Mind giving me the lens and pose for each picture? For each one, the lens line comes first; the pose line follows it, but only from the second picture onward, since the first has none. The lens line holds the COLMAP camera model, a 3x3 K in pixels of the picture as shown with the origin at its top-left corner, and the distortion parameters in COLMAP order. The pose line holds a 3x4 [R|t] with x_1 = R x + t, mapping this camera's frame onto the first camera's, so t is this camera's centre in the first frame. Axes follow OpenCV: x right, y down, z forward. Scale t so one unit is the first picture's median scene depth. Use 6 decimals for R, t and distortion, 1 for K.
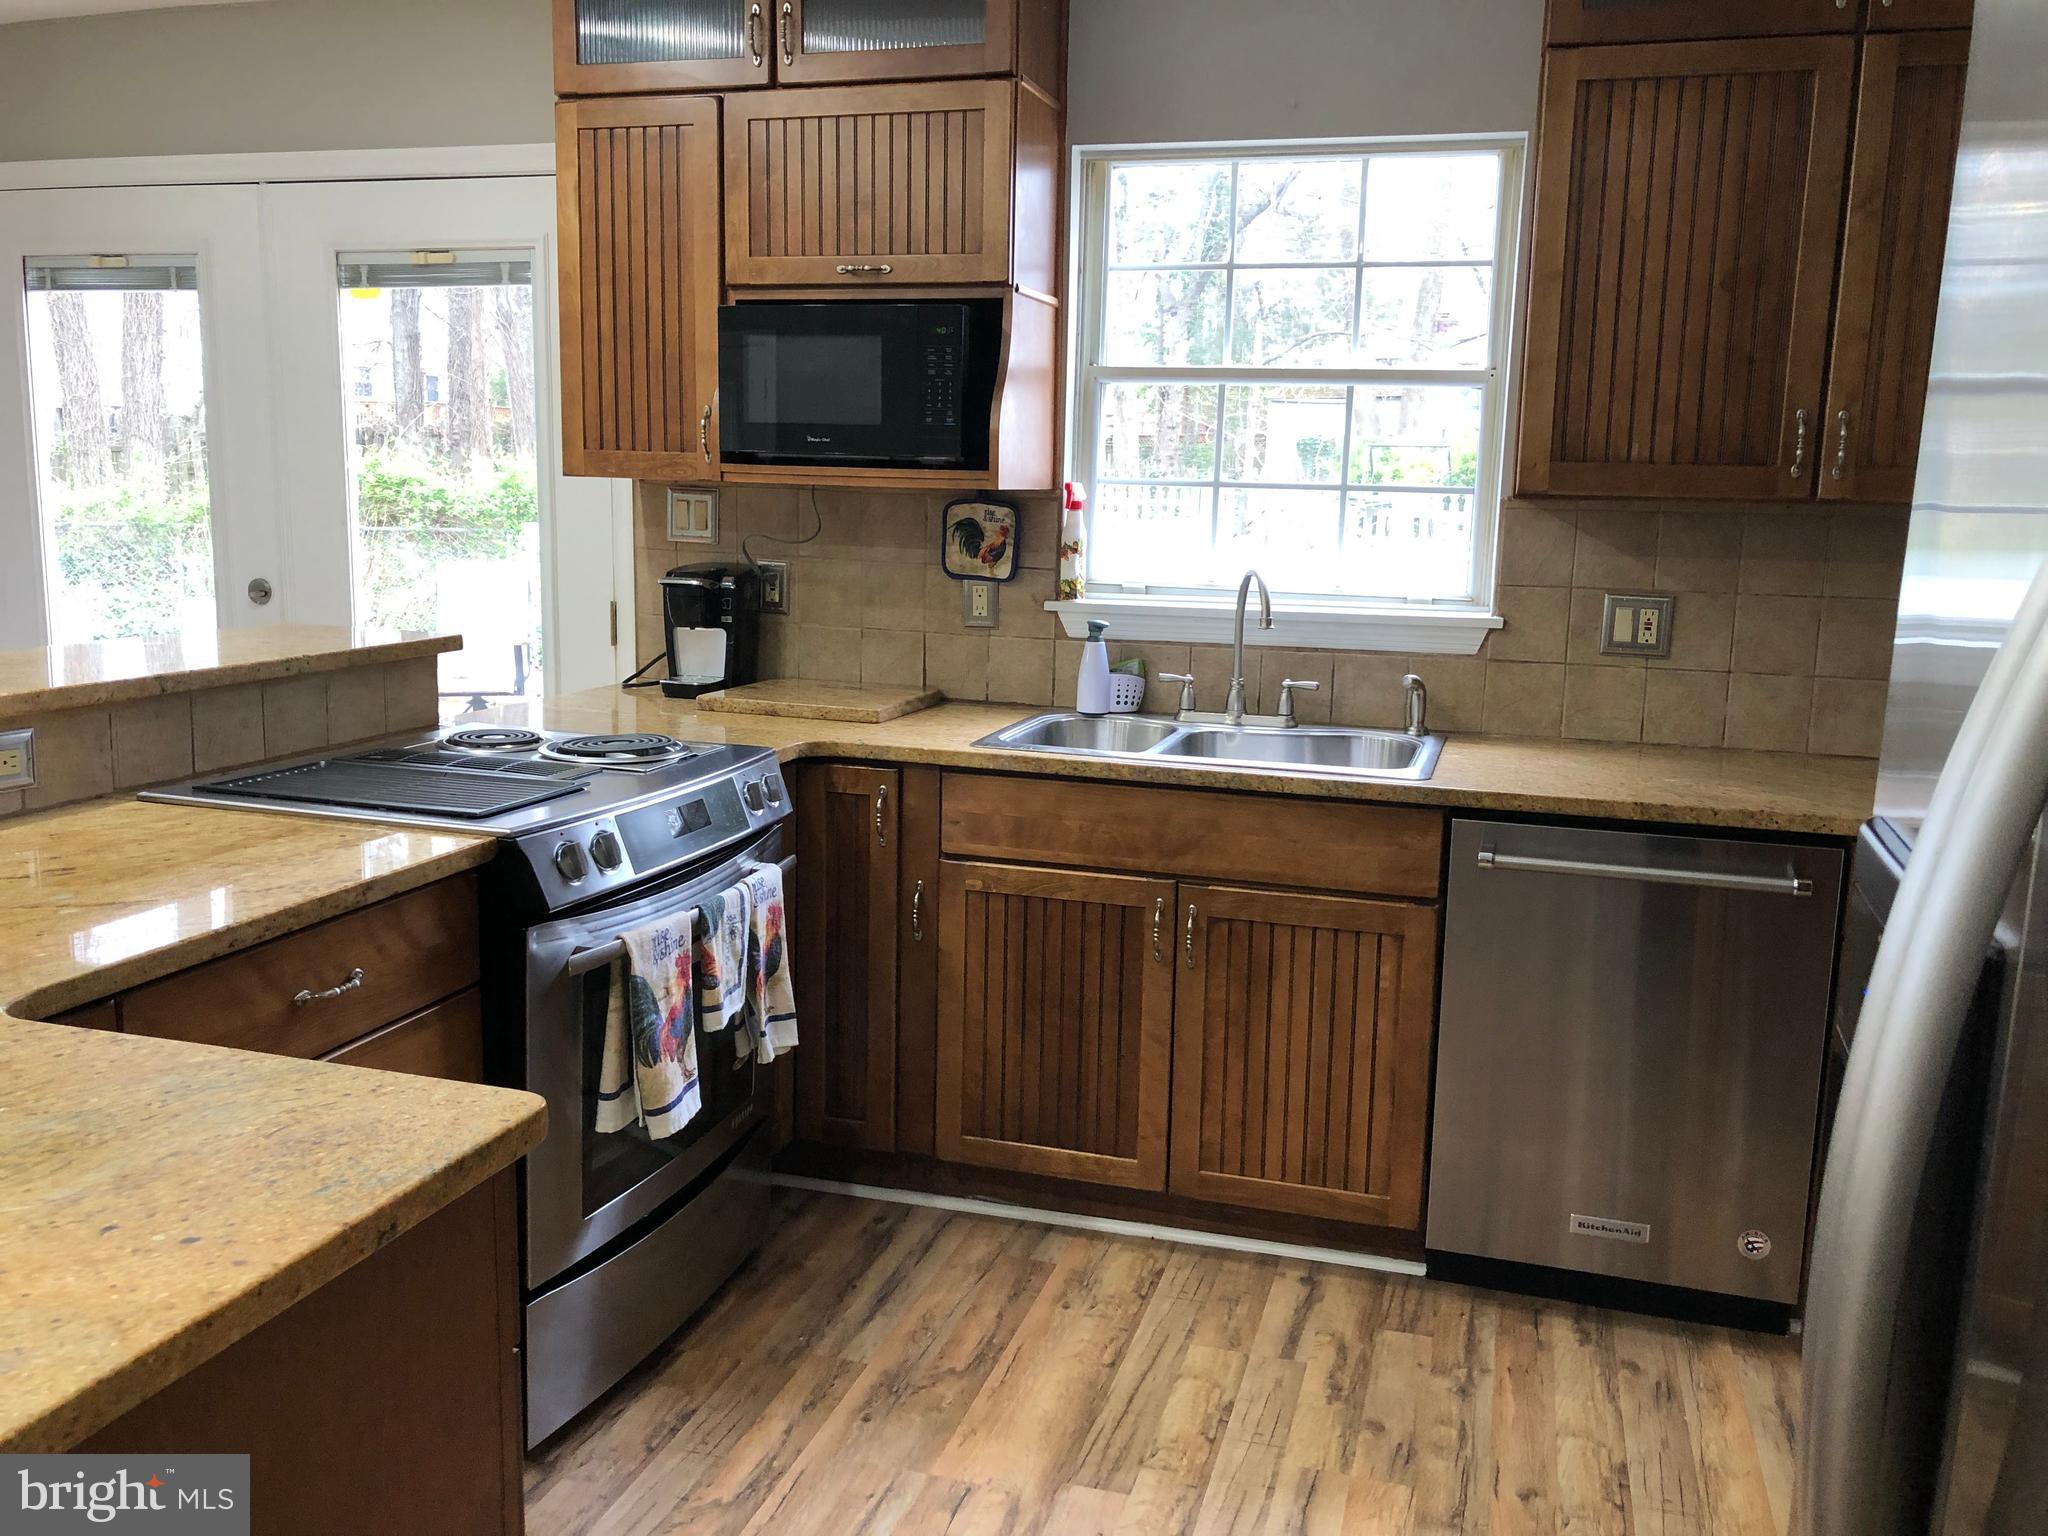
lens RADIAL K [[1687.9, 0, 1052.2], [0, 1687.9, 764.8], [0, 0, 1]] dist [0.034310, -0.023187]
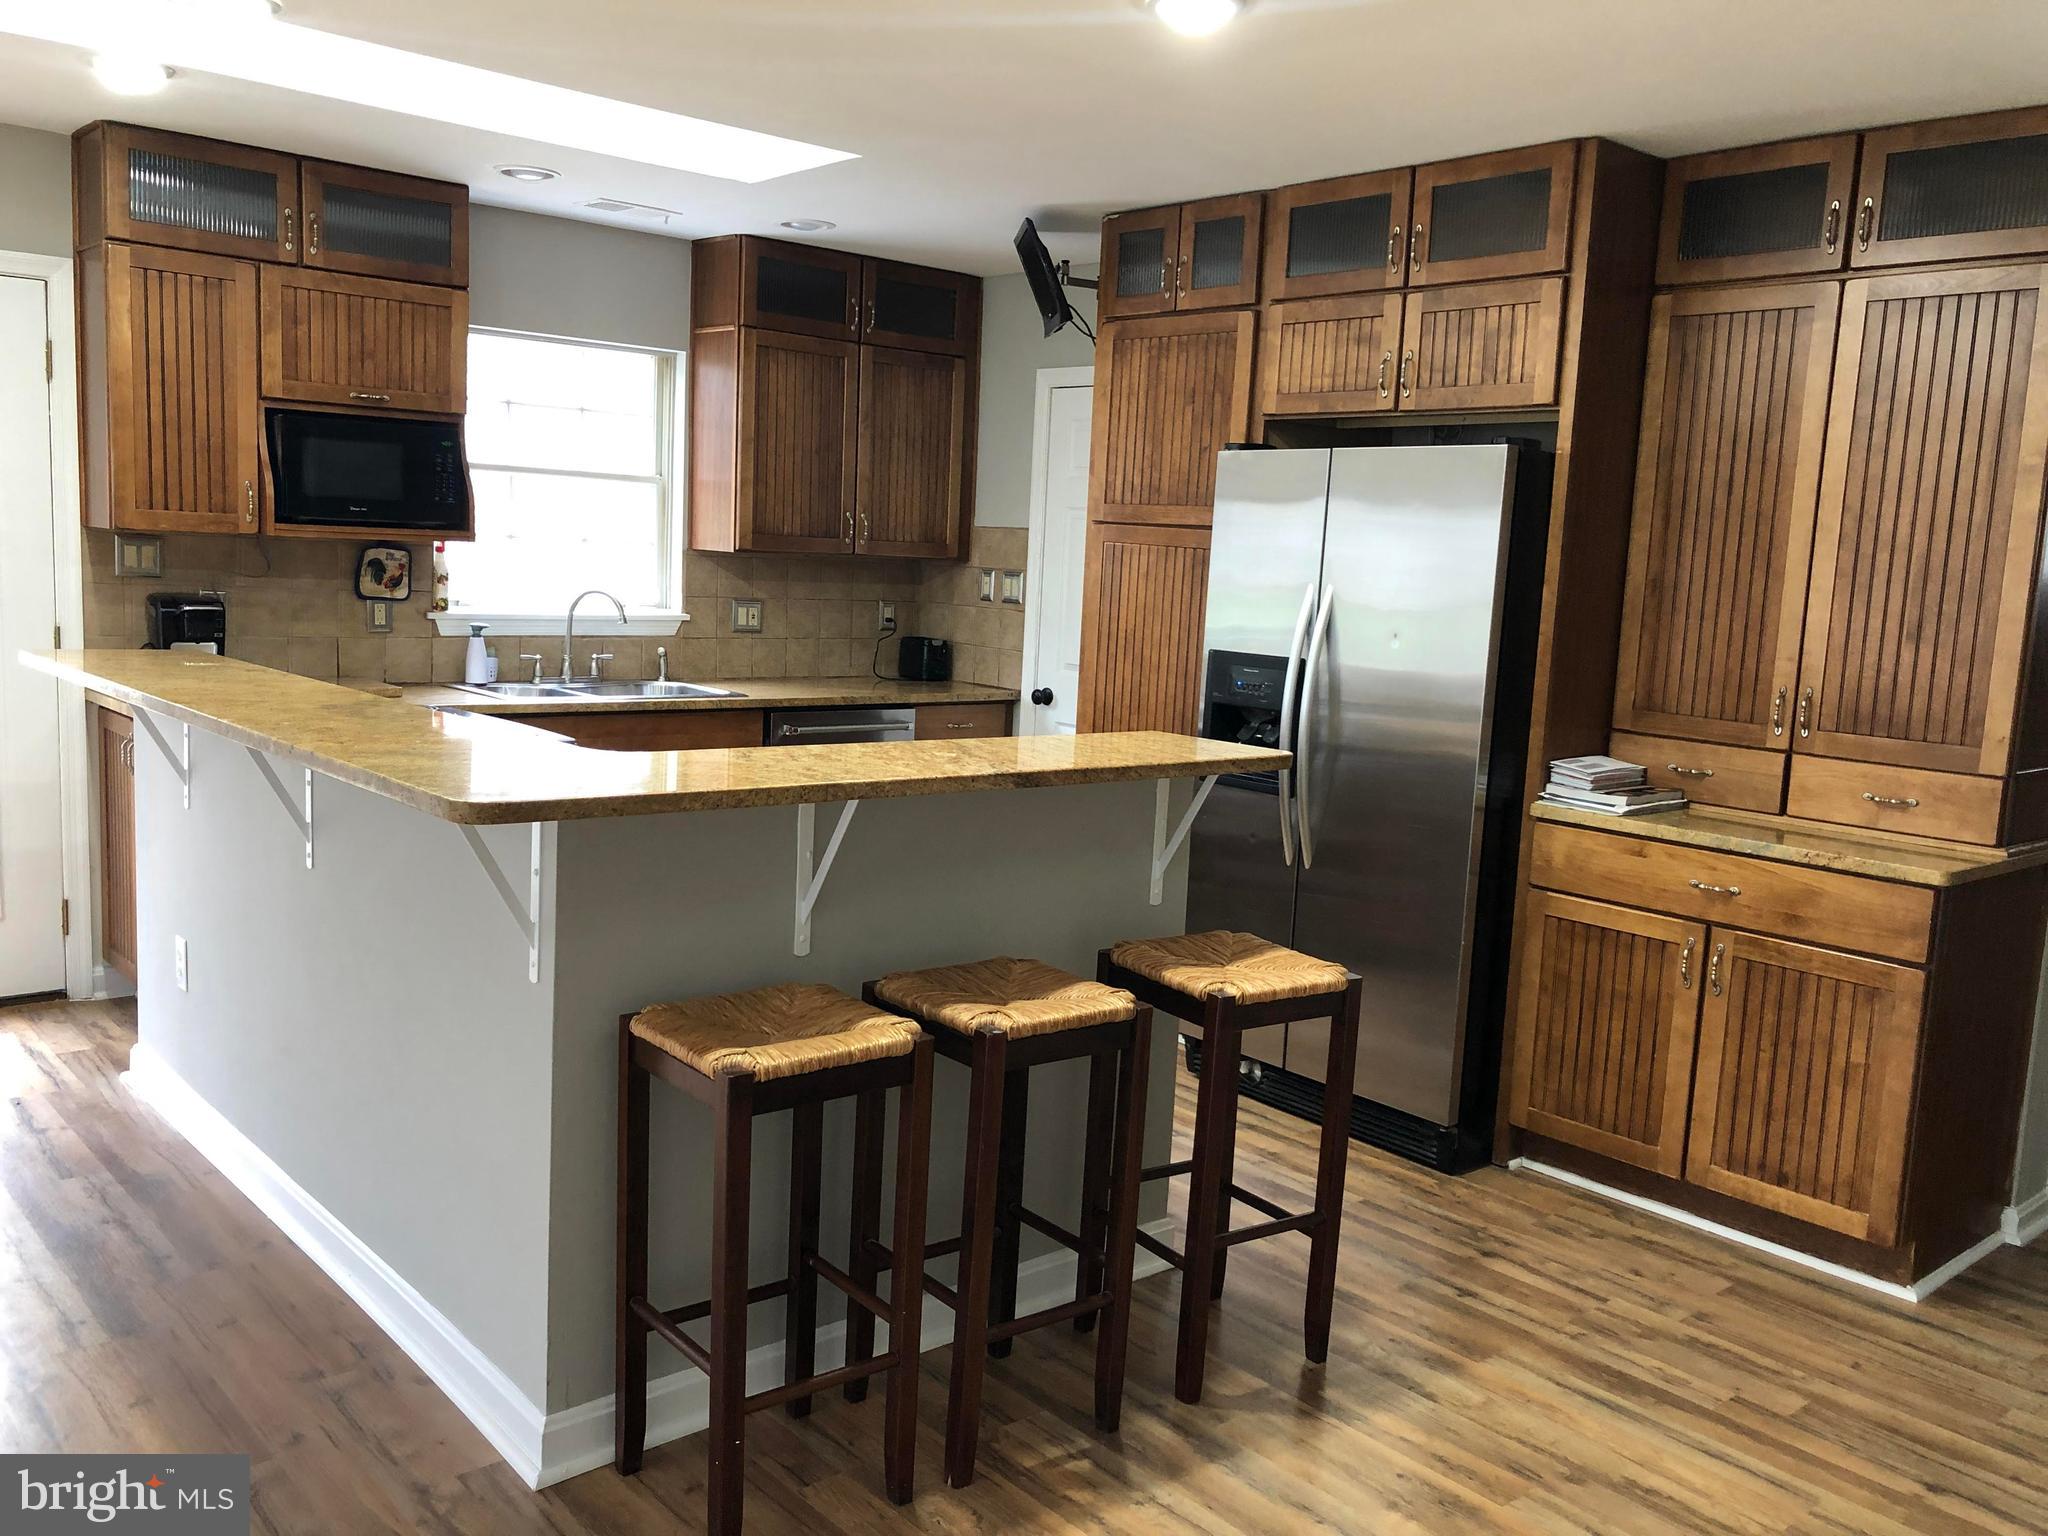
lens RADIAL K [[1687.9, 0, 1034.5], [0, 1687.9, 774.7], [0, 0, 1]] dist [0.034310, -0.023187]
pose [[0.535416, -0.112300, 0.837089, -1.132598], [0.107536, 0.992119, 0.064317, 0.008470], [-0.837715, 0.055581, 0.543272, -0.309959]]
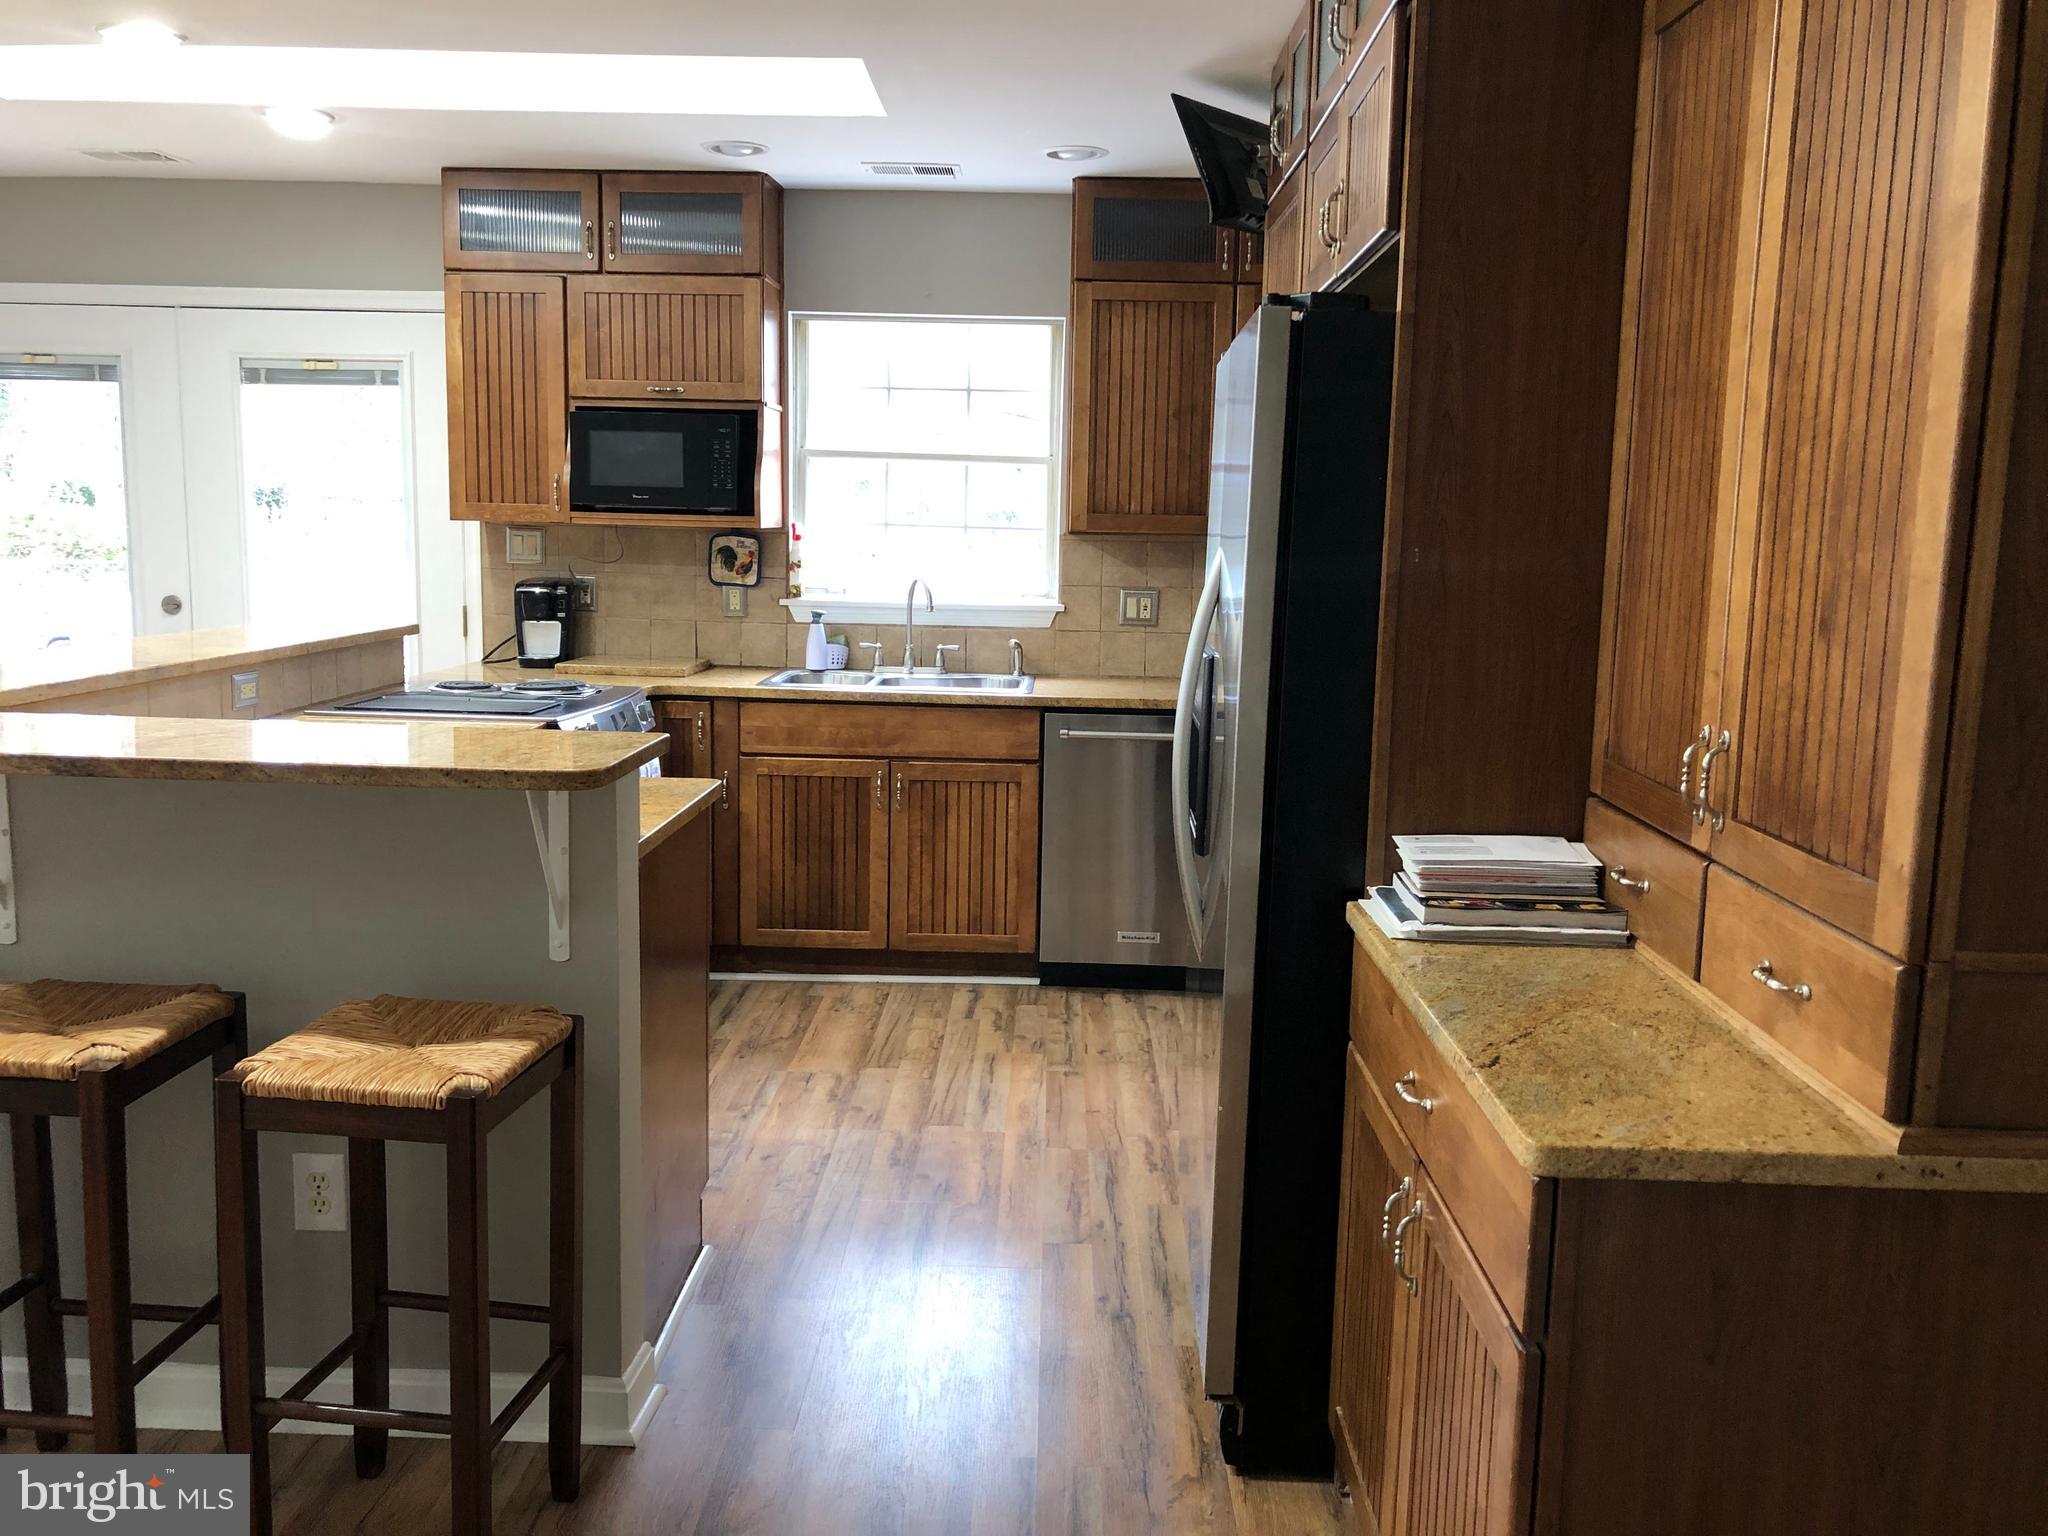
lens RADIAL K [[1687.9, 0, 1053.7], [0, 1687.9, 774.6], [0, 0, 1]] dist [0.034310, -0.023187]
pose [[0.963936, -0.042567, 0.262709, -0.198566], [0.045078, 0.998977, -0.003535, 0.091044], [-0.262290, 0.015249, 0.964869, -0.633519]]
